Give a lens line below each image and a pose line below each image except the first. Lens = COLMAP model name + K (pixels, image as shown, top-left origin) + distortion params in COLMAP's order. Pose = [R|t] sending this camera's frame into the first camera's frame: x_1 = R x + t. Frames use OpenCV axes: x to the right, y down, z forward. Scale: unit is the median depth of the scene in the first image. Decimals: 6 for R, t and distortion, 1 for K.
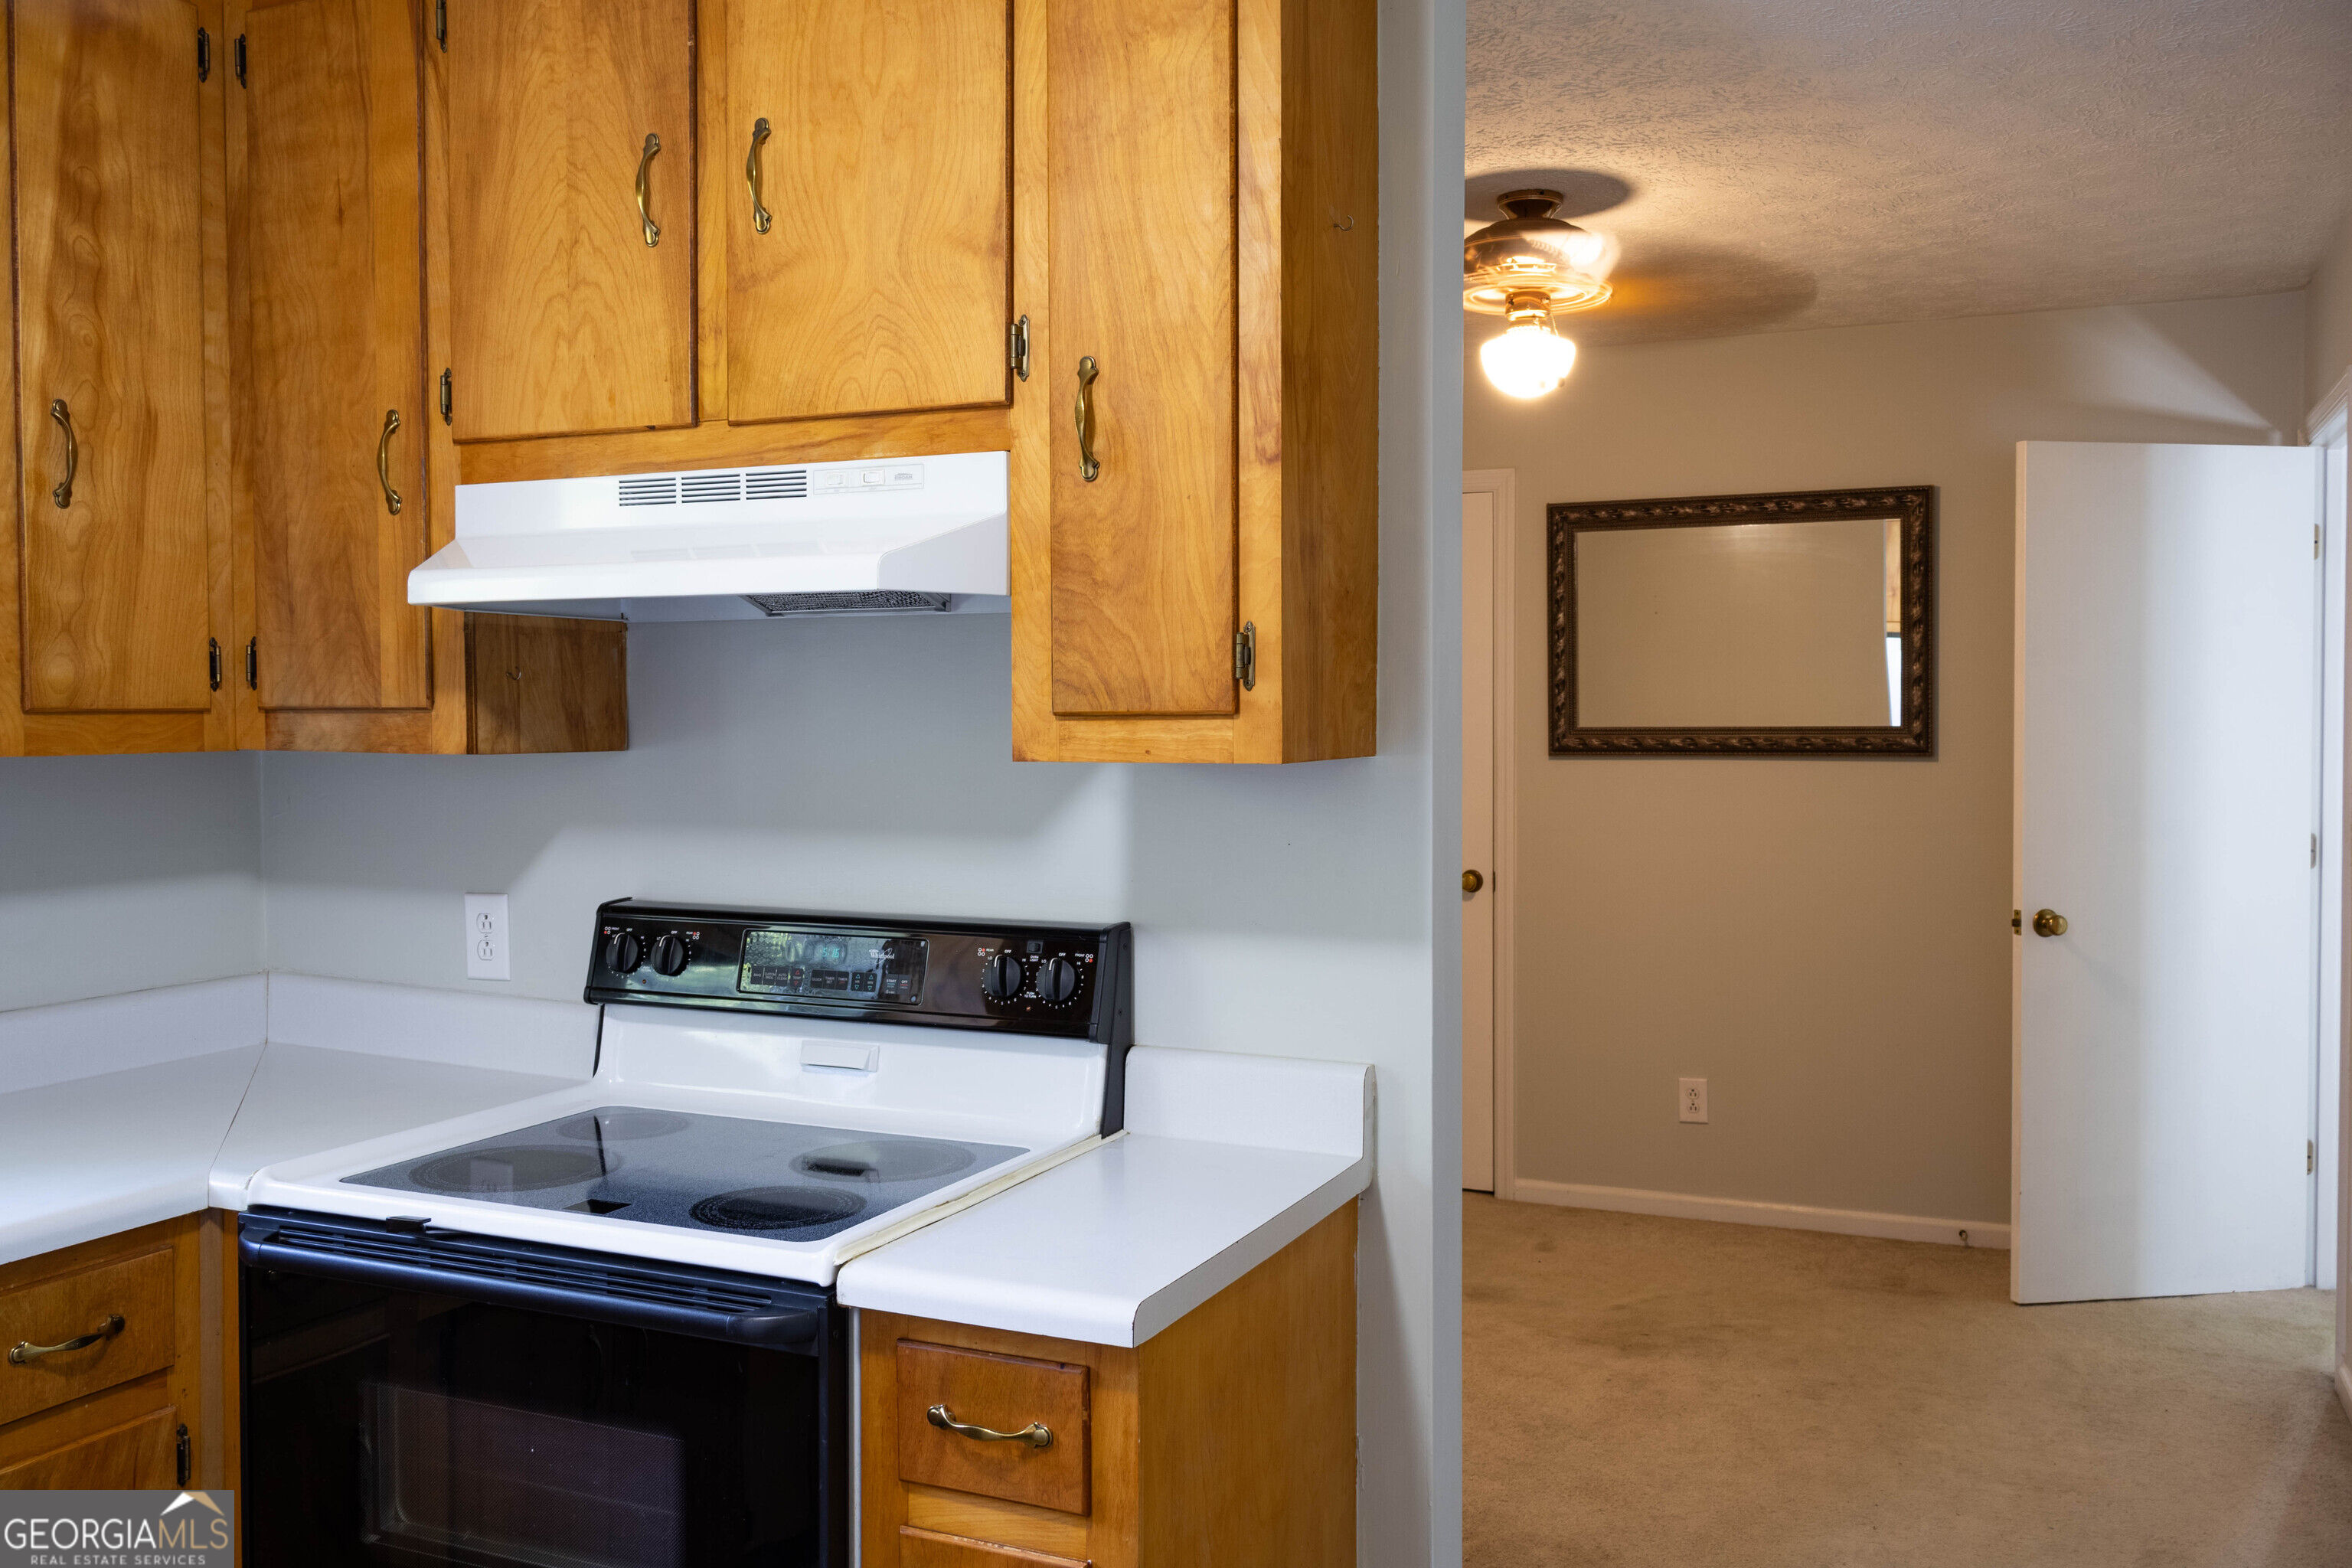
lens RADIAL K [[1962.9, 0, 1178.7], [0, 1962.9, 774.5], [0, 0, 1]] dist [-0.001266, -0.004214]
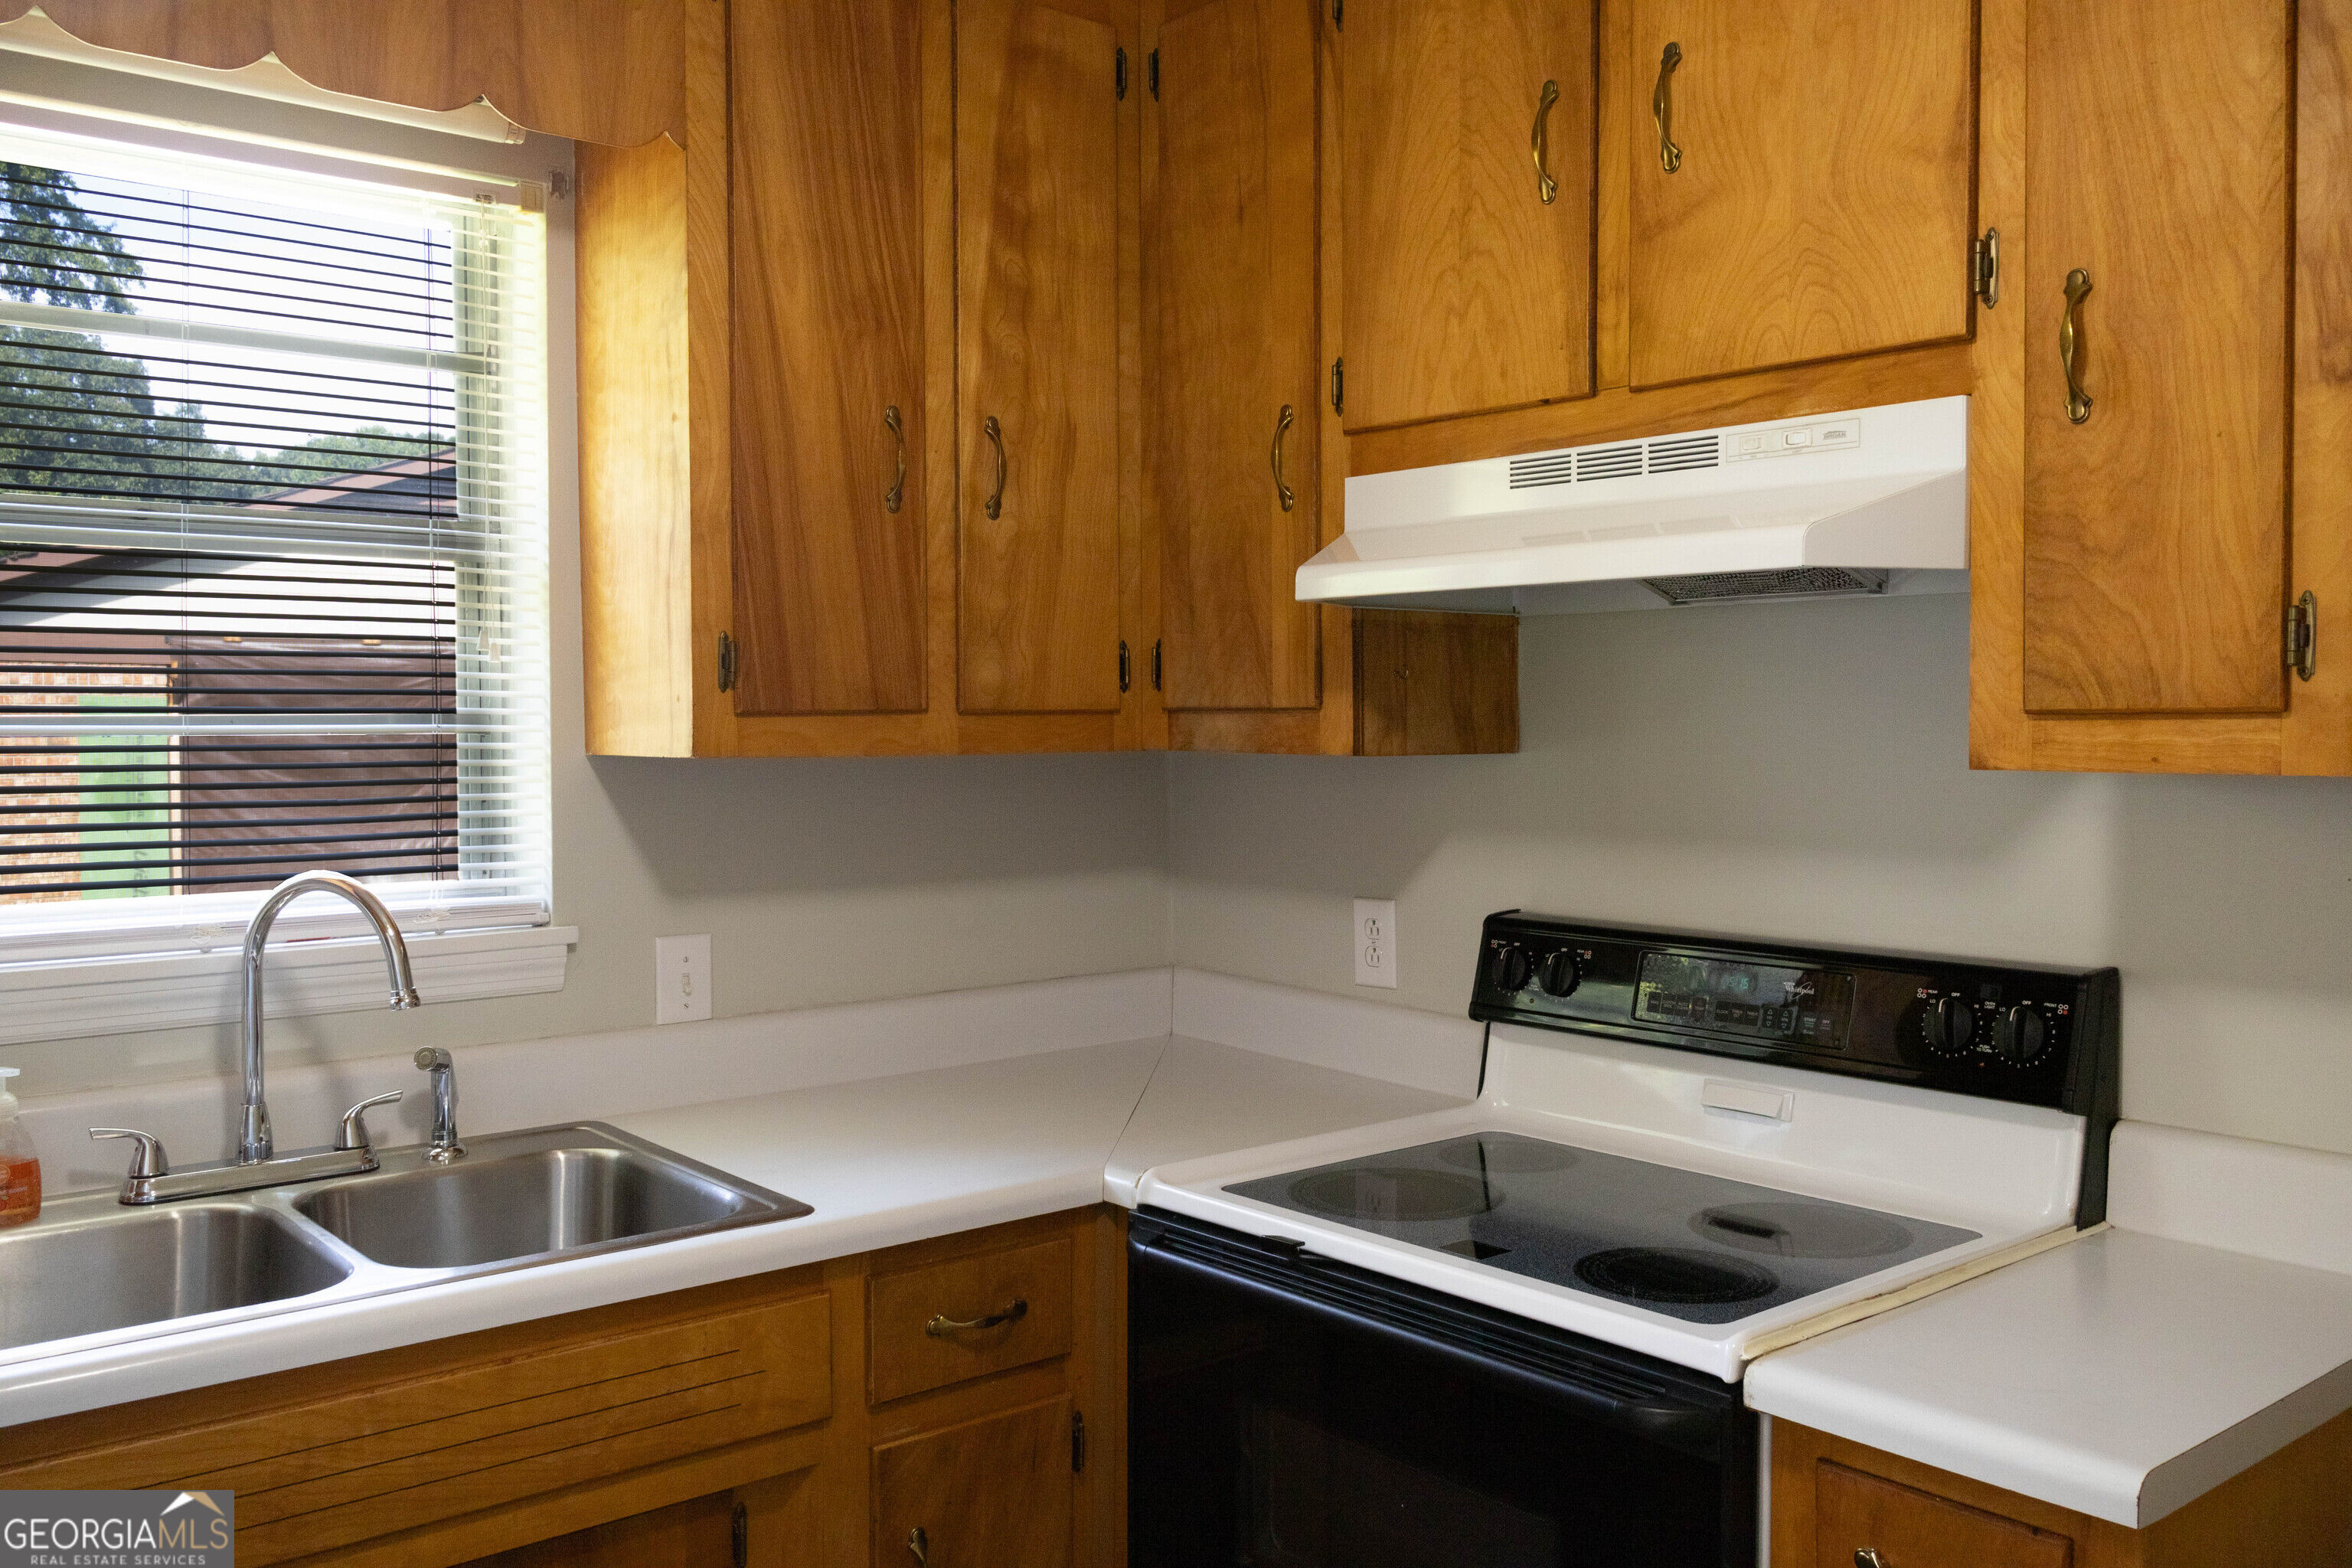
lens RADIAL K [[1962.9, 0, 1131.9], [0, 1962.9, 777.3], [0, 0, 1]] dist [-0.001266, -0.004214]
pose [[0.890020, 0.012360, -0.455754, -0.019142], [-0.012187, 0.999920, 0.003319, -0.001588], [0.455758, 0.002601, 0.890100, 0.089805]]
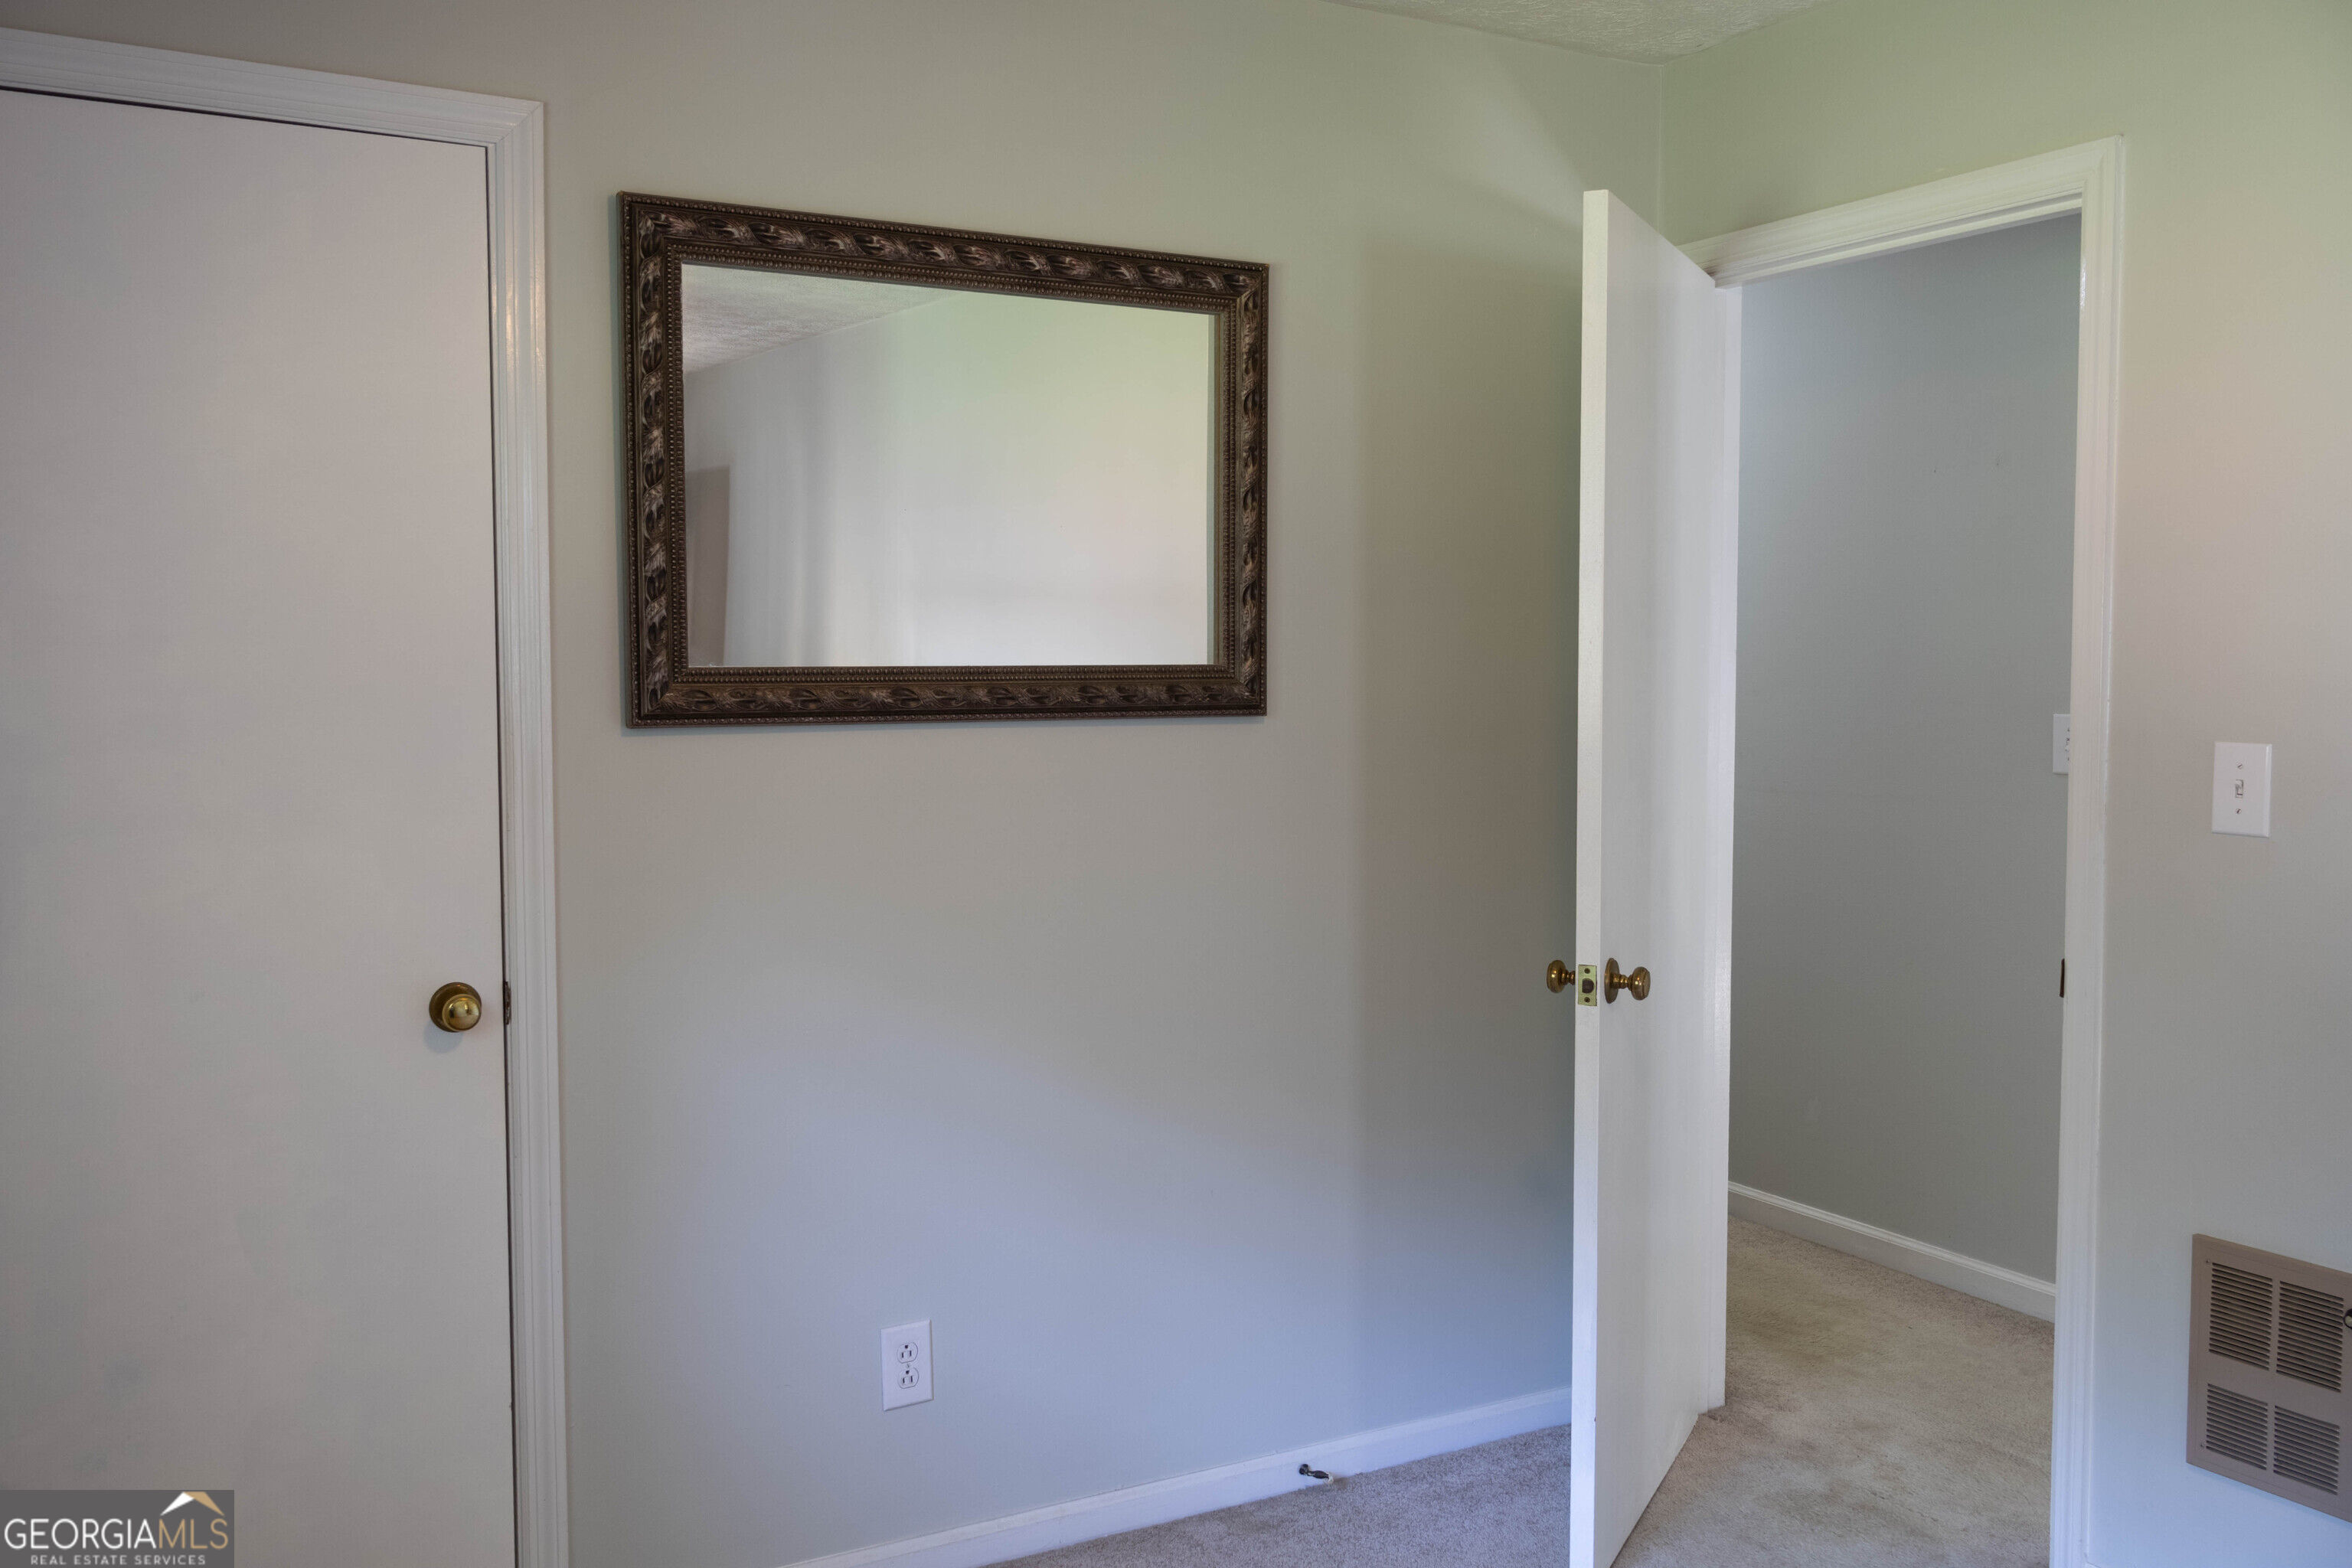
lens RADIAL K [[1962.9, 0, 1177.3], [0, 1962.9, 785.9], [0, 0, 1]] dist [-0.001266, -0.004214]
pose [[0.598021, -0.047115, 0.800095, -0.369851], [0.022277, 0.998862, 0.042169, -0.042168], [-0.801171, -0.007394, 0.598390, 1.984454]]
